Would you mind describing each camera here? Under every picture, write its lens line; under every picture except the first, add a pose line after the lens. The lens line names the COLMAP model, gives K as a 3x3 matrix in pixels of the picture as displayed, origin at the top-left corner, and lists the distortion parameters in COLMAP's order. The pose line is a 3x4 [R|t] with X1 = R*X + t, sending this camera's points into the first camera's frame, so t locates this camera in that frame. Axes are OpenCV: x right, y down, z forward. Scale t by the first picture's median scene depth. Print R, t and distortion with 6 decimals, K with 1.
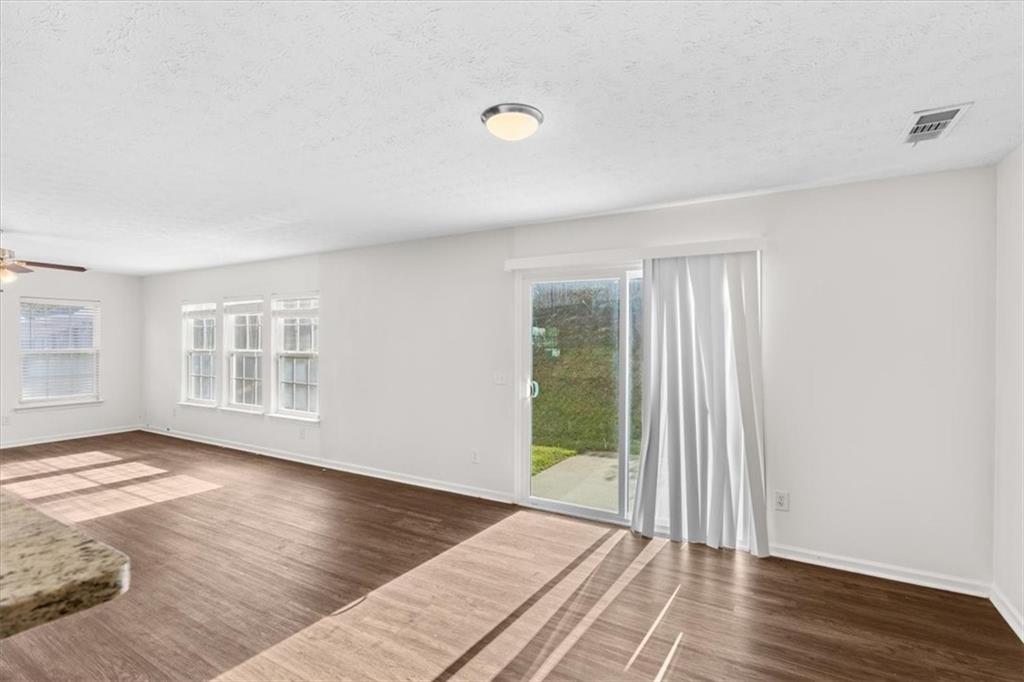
lens RADIAL K [[484.8, 0, 512.0], [0, 484.8, 341.0], [0, 0, 1]] dist [0.000159, -0.001786]
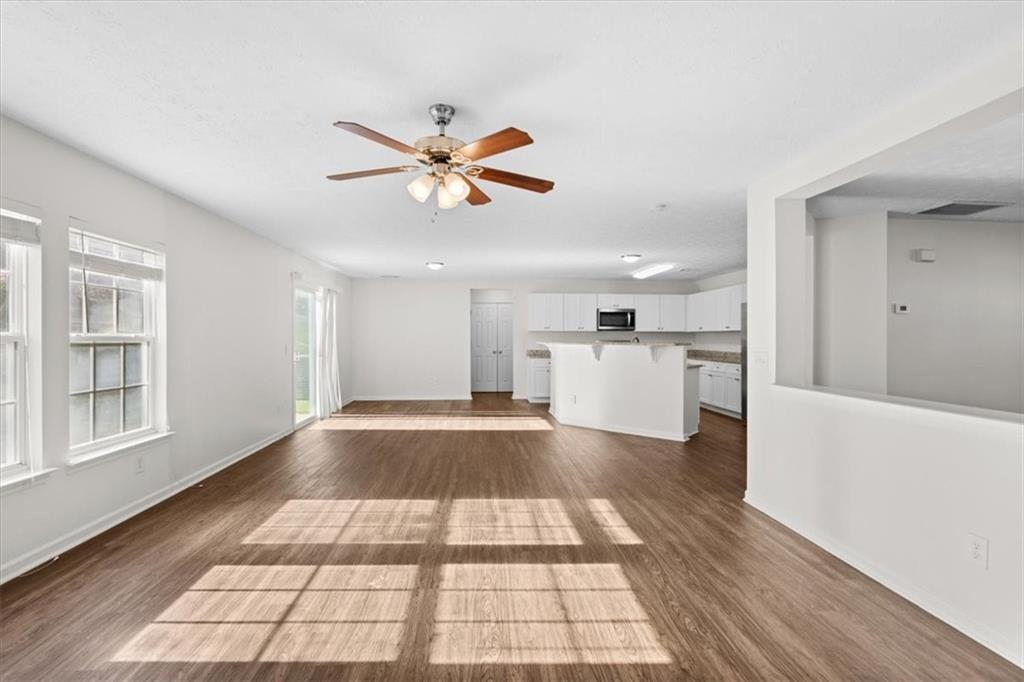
lens RADIAL K [[470.6, 0, 512.3], [0, 470.6, 336.8], [0, 0, 1]] dist [-0.009177, -0.000006]
pose [[-0.570985, -0.003691, 0.820952, -1.148066], [-0.003533, 0.999992, 0.002039, 0.023840], [-0.820953, -0.001736, -0.570993, 0.937386]]
